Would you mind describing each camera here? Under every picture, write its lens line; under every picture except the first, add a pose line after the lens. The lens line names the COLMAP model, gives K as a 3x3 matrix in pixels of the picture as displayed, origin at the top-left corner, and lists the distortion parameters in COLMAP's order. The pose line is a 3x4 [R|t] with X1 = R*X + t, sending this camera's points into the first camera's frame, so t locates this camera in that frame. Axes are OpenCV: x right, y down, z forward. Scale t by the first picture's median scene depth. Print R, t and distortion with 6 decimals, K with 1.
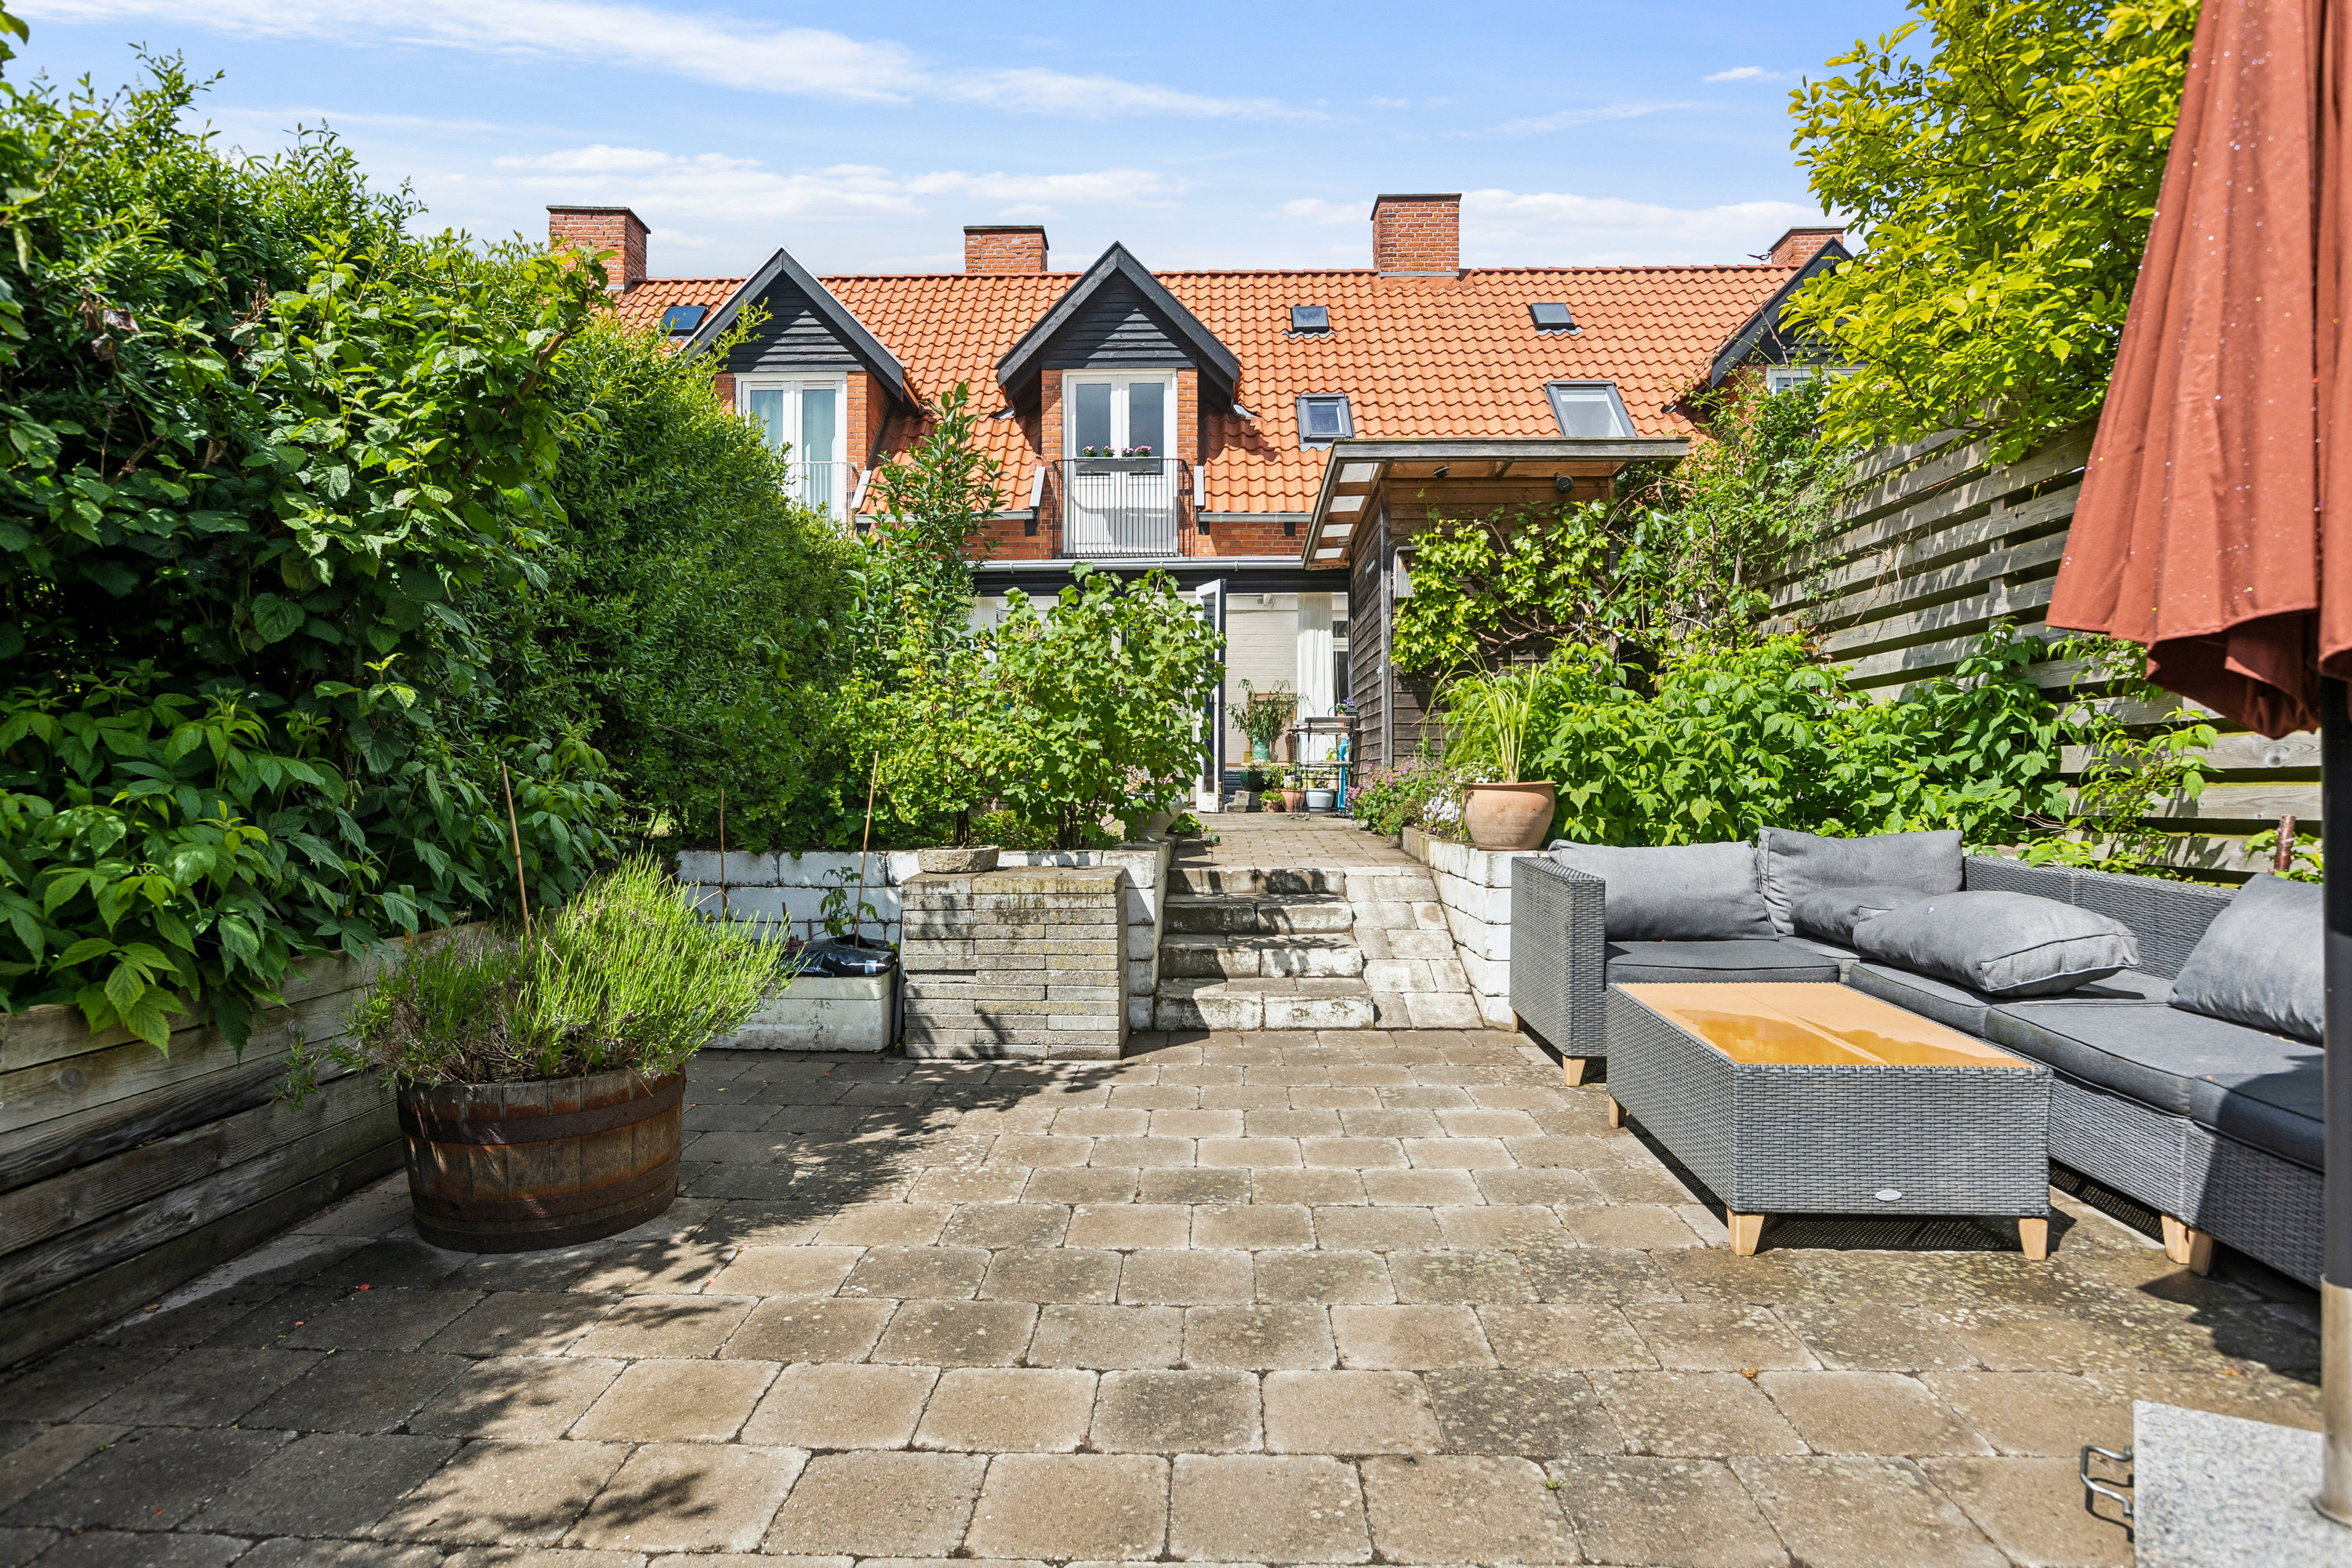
lens RADIAL K [[1289.2, 0, 1180.3], [0, 1289.2, 804.3], [0, 0, 1]] dist [-0.024342, 0.002828]
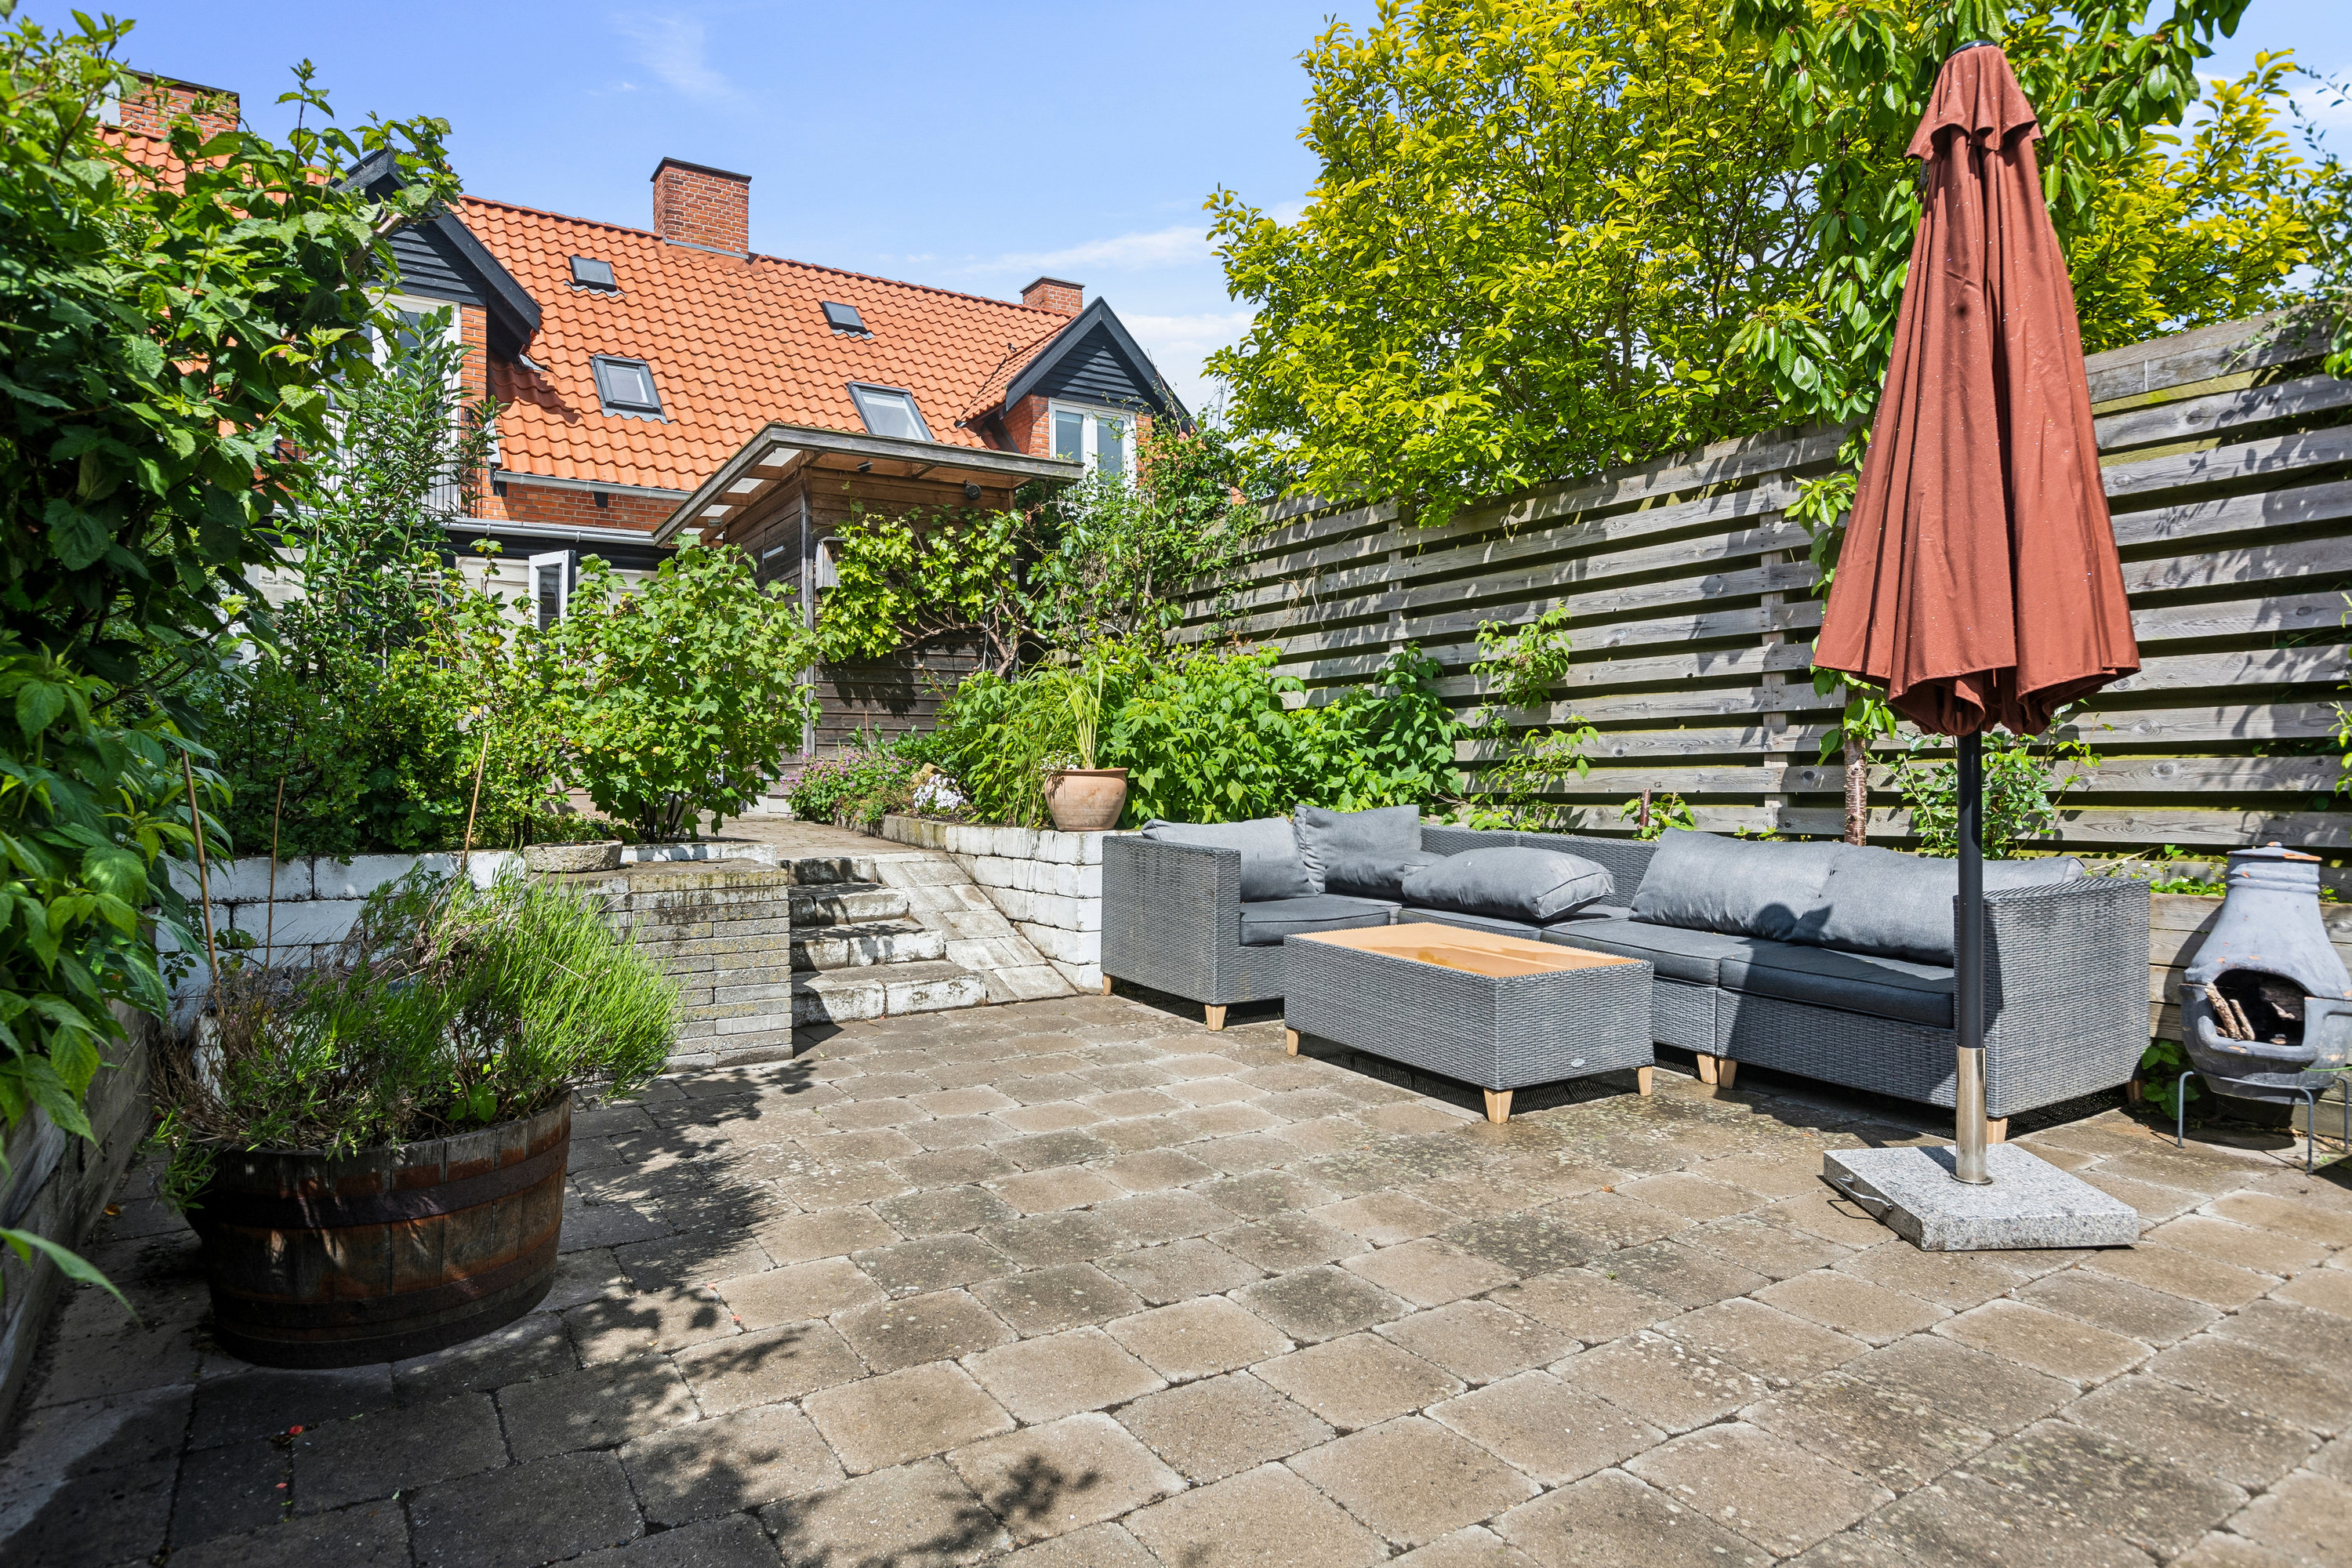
lens RADIAL K [[1294.5, 0, 1175.8], [0, 1294.5, 764.7], [0, 0, 1]] dist [-0.028646, 0.004240]
pose [[0.835570, 0.000228, 0.549384, -0.298034], [0.013177, 0.999704, -0.020456, 0.002938], [-0.549226, 0.024331, 0.835319, 0.033463]]
